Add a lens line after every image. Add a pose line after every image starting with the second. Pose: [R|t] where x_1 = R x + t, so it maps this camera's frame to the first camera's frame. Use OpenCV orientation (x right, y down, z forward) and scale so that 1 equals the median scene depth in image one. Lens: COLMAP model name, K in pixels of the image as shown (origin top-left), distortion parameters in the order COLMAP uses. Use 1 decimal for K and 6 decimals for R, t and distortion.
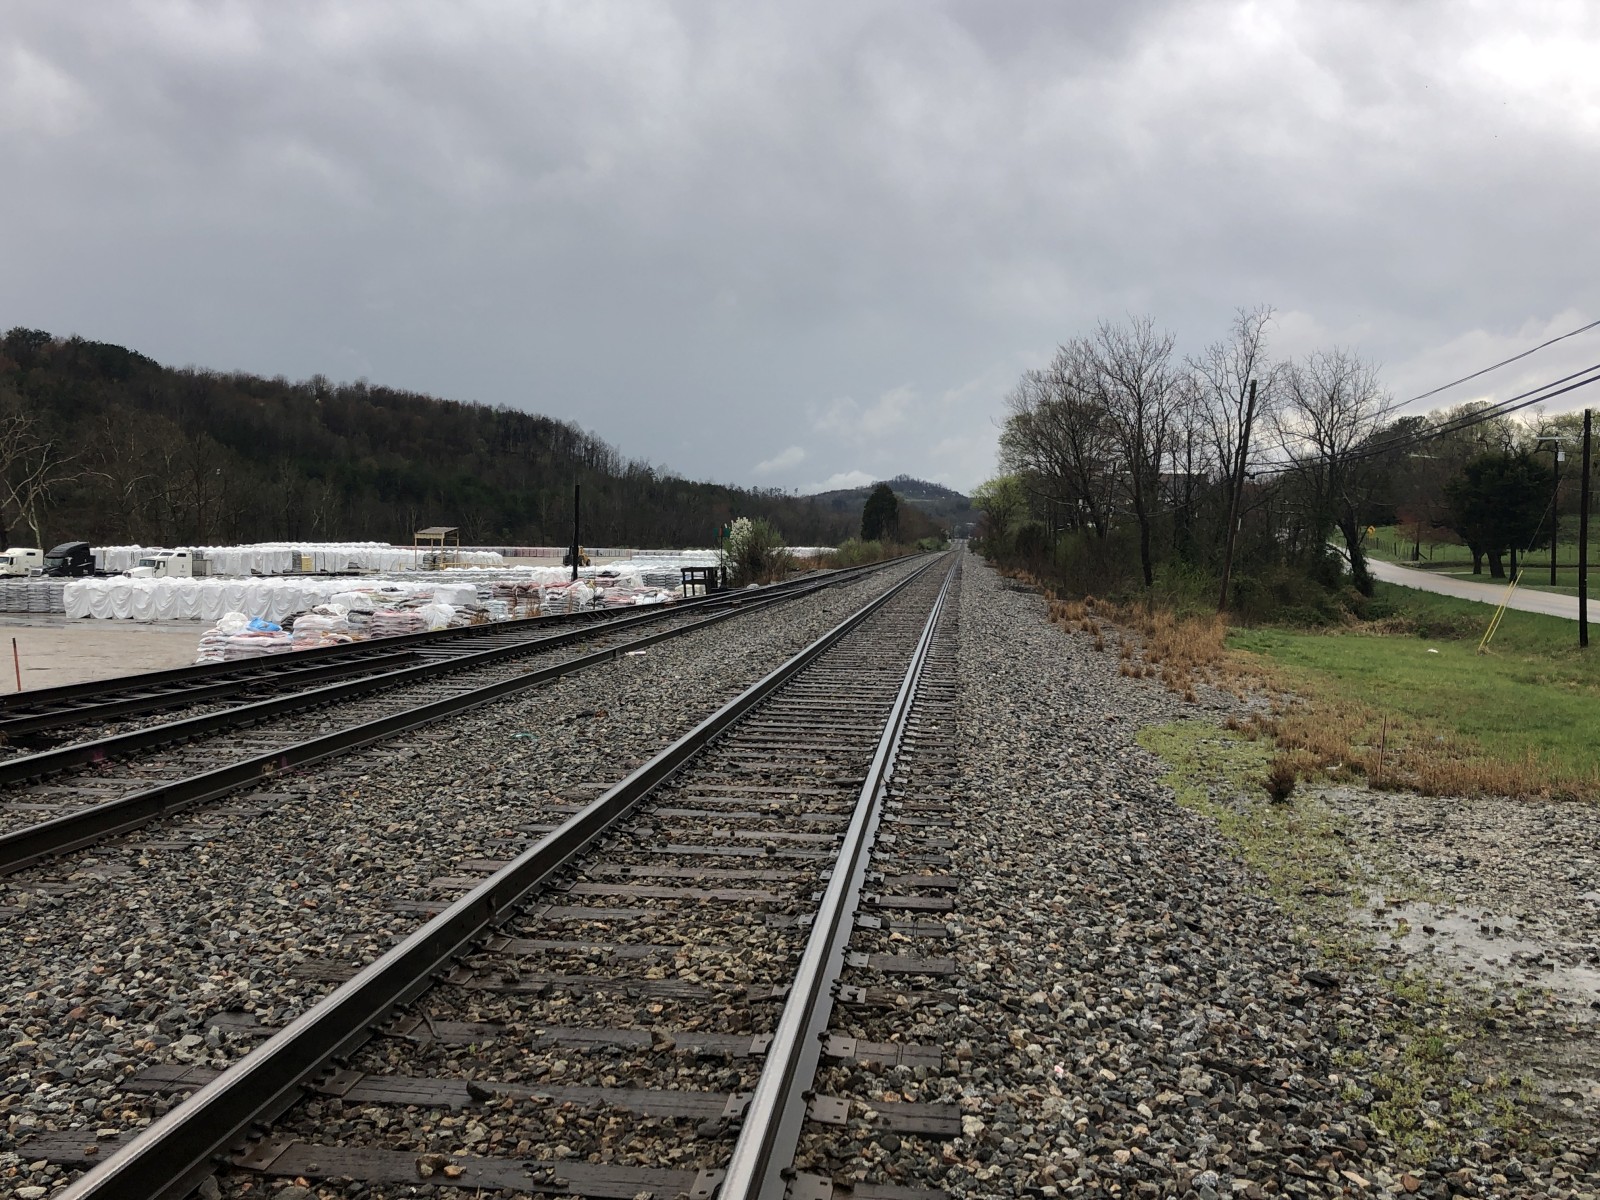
lens RADIAL K [[1575.7, 0, 807.2], [0, 1575.7, 596.1], [0, 0, 1]] dist [0.011965, 0.000000]
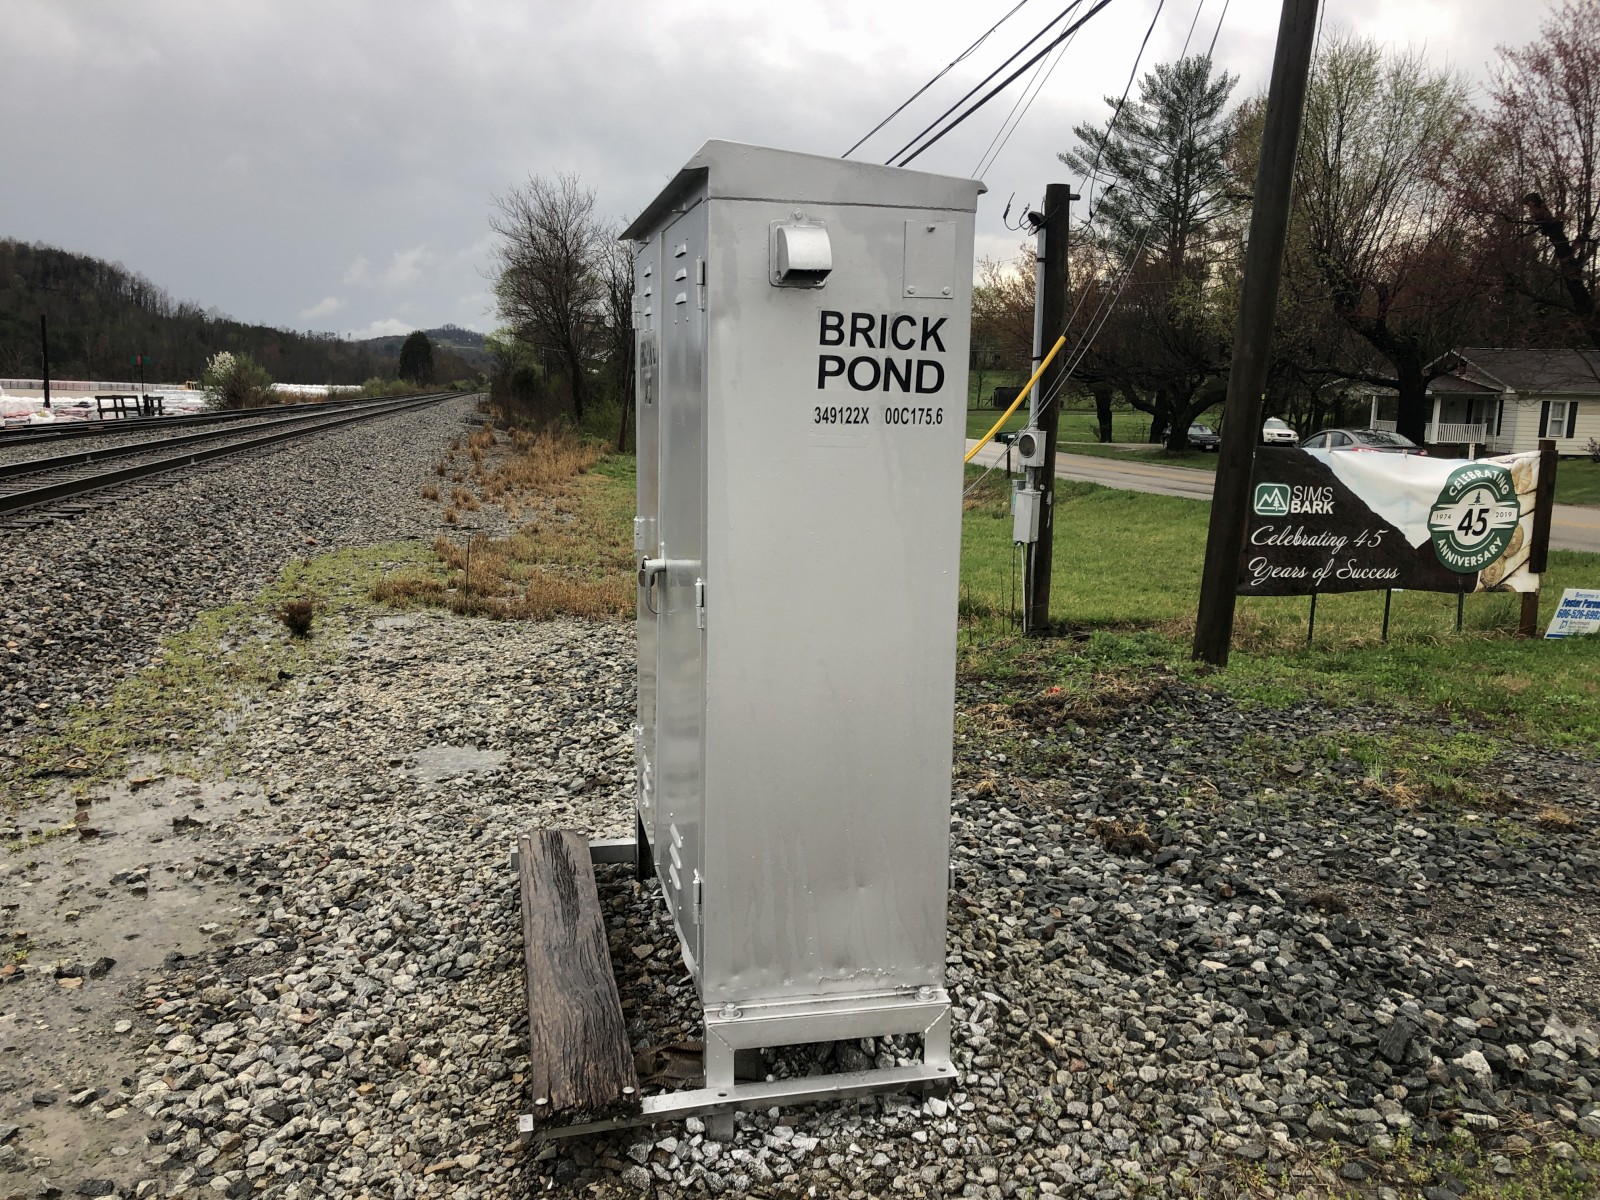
lens RADIAL K [[1304.3, 0, 786.0], [0, 1304.3, 591.3], [0, 0, 1]] dist [0.034622, -0.046137]
pose [[0.953660, -0.030058, 0.299381, 0.327935], [-0.006283, 0.992791, 0.119690, 0.013888], [-0.300821, -0.116025, 0.946597, 0.205469]]
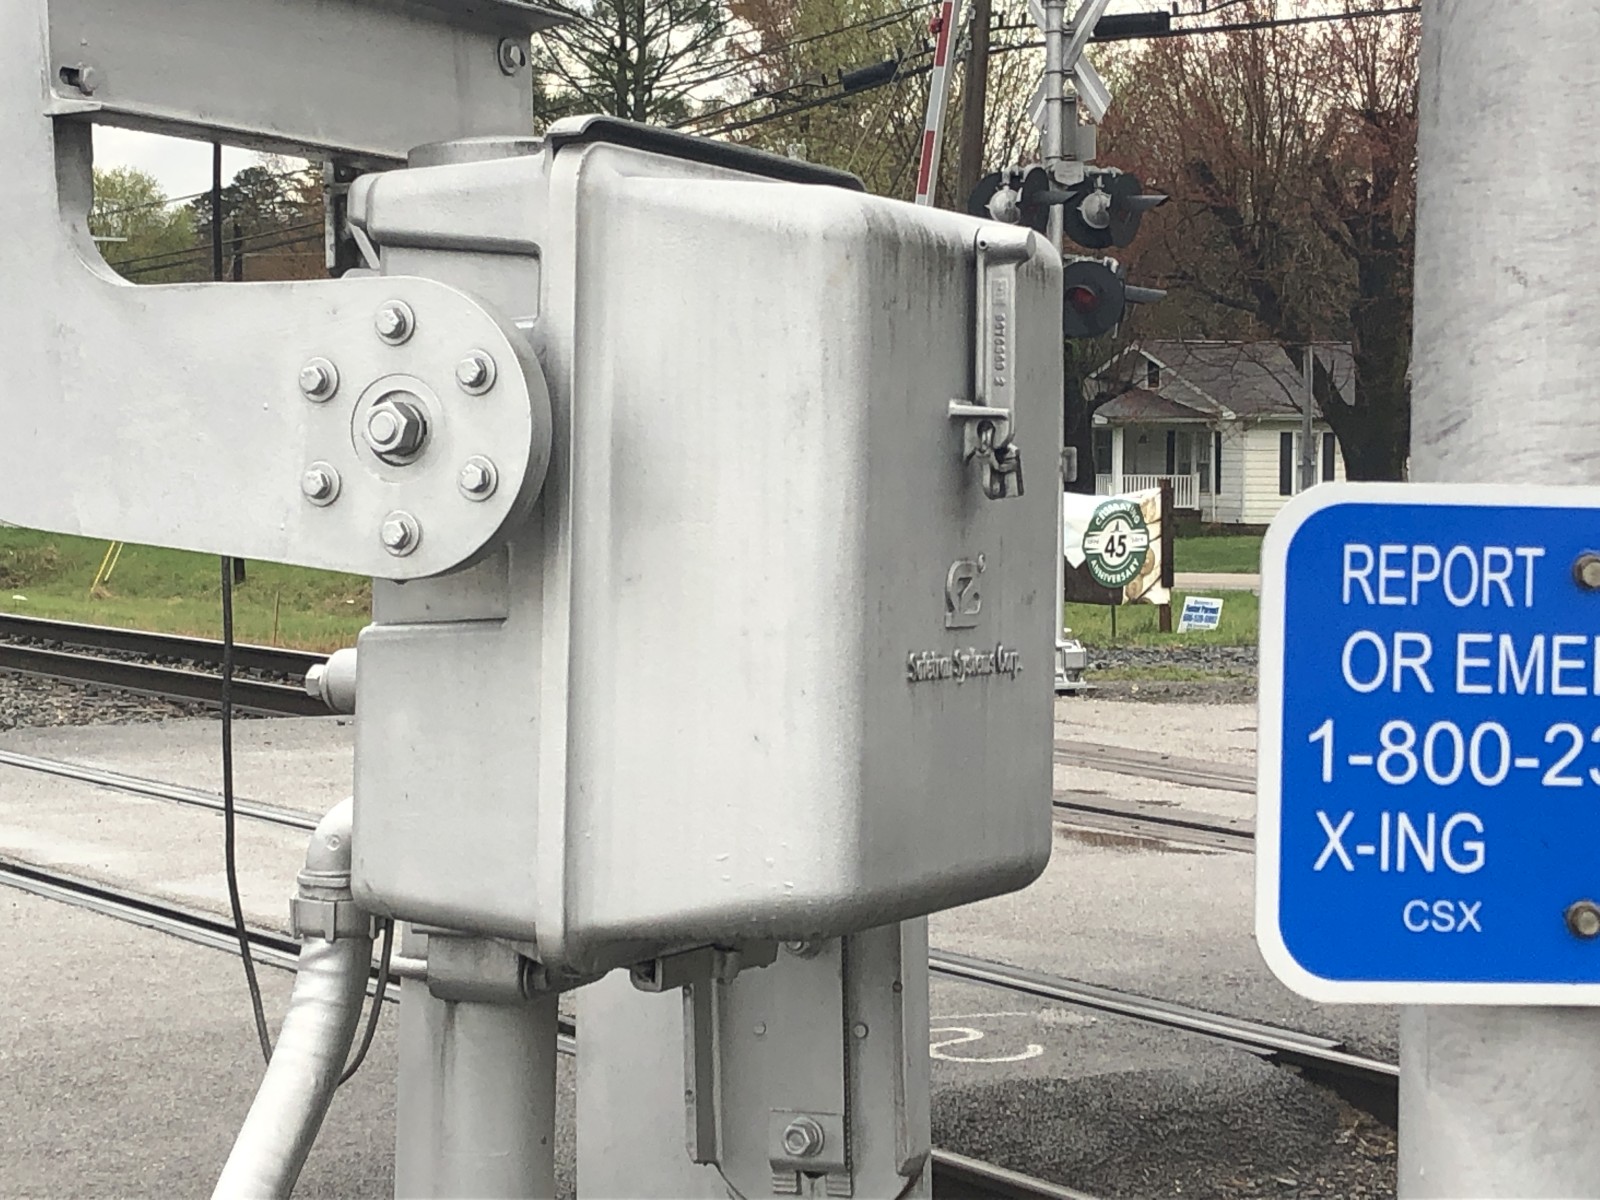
lens RADIAL K [[3564.8, 0, 809.4], [0, 3564.8, 529.6], [0, 0, 1]] dist [0.185277, 0.000000]
pose [[0.784088, -0.020111, 0.620324, -0.803857], [0.023739, 0.999715, 0.002405, 0.038947], [-0.620196, 0.012840, 0.784342, -1.040199]]
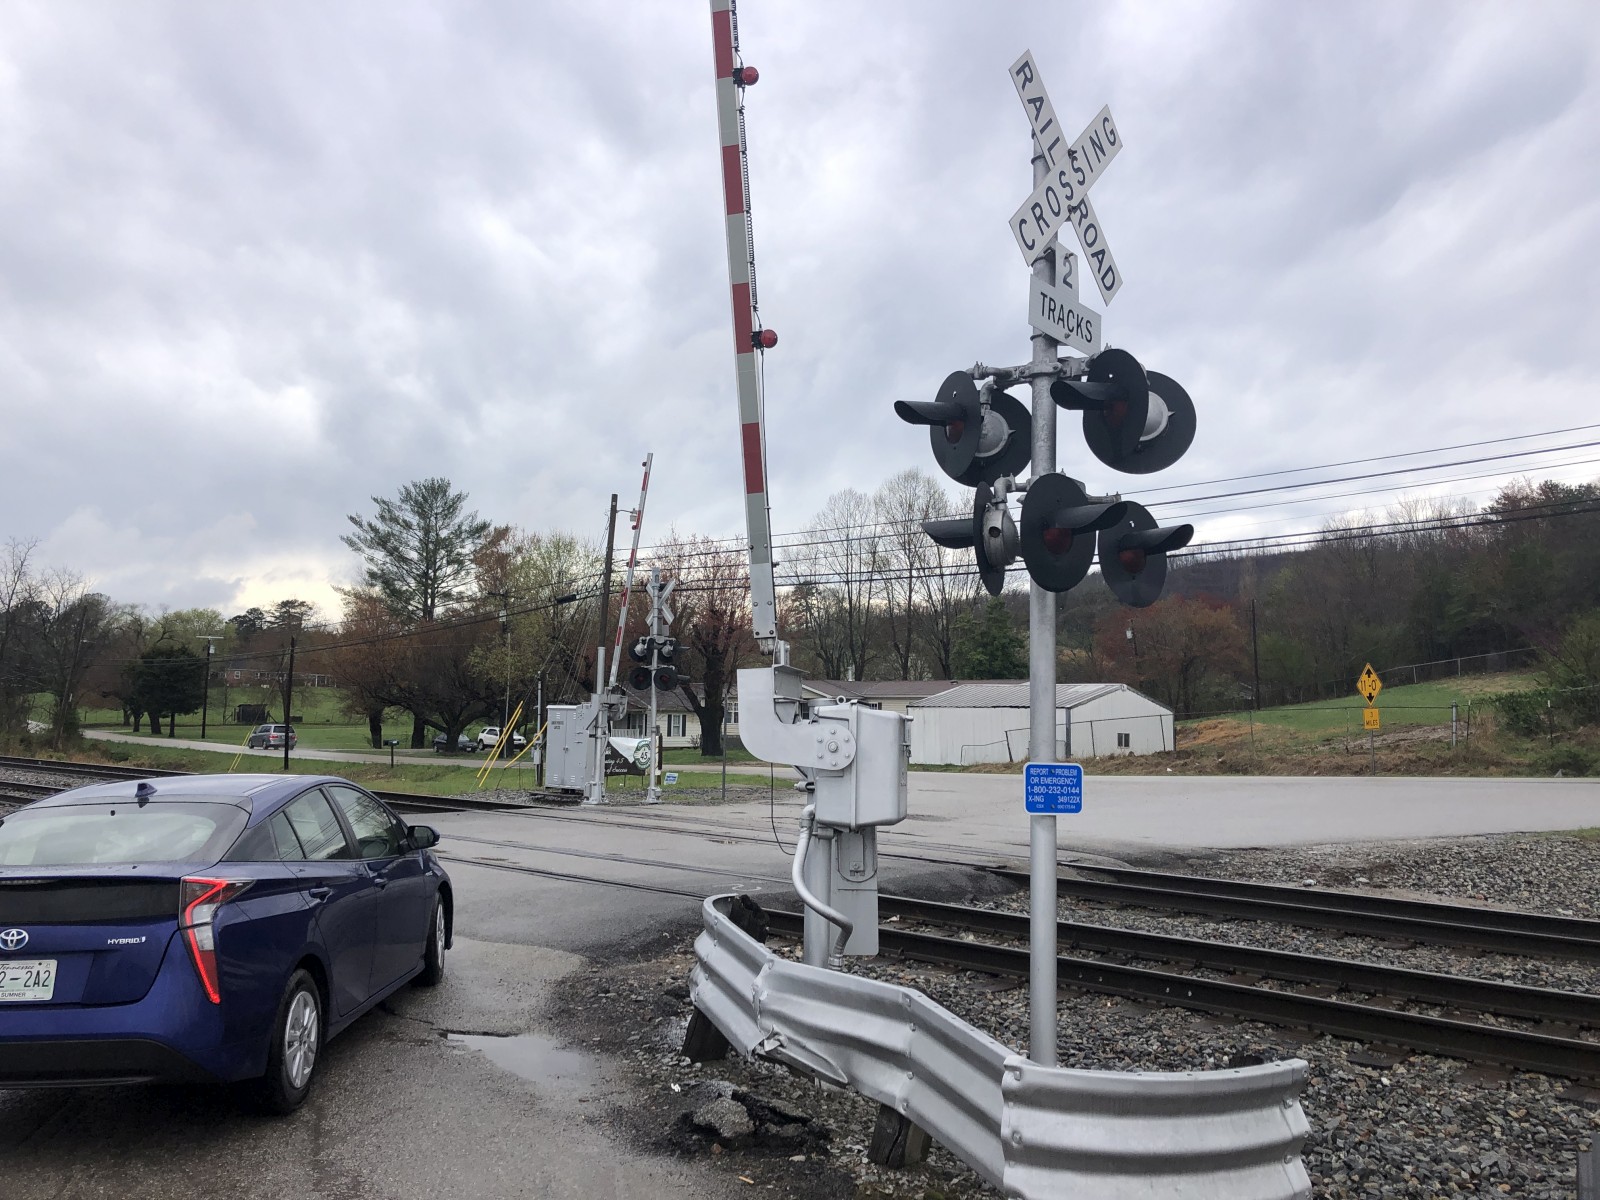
lens RADIAL K [[1304.3, 0, 788.5], [0, 1304.3, 566.9], [0, 0, 1]] dist [0.034622, -0.046137]
pose [[0.613036, 0.090124, 0.784898, -1.092698], [0.020593, 0.991312, -0.129909, 0.029242], [-0.789787, 0.095802, 0.605854, -1.156246]]
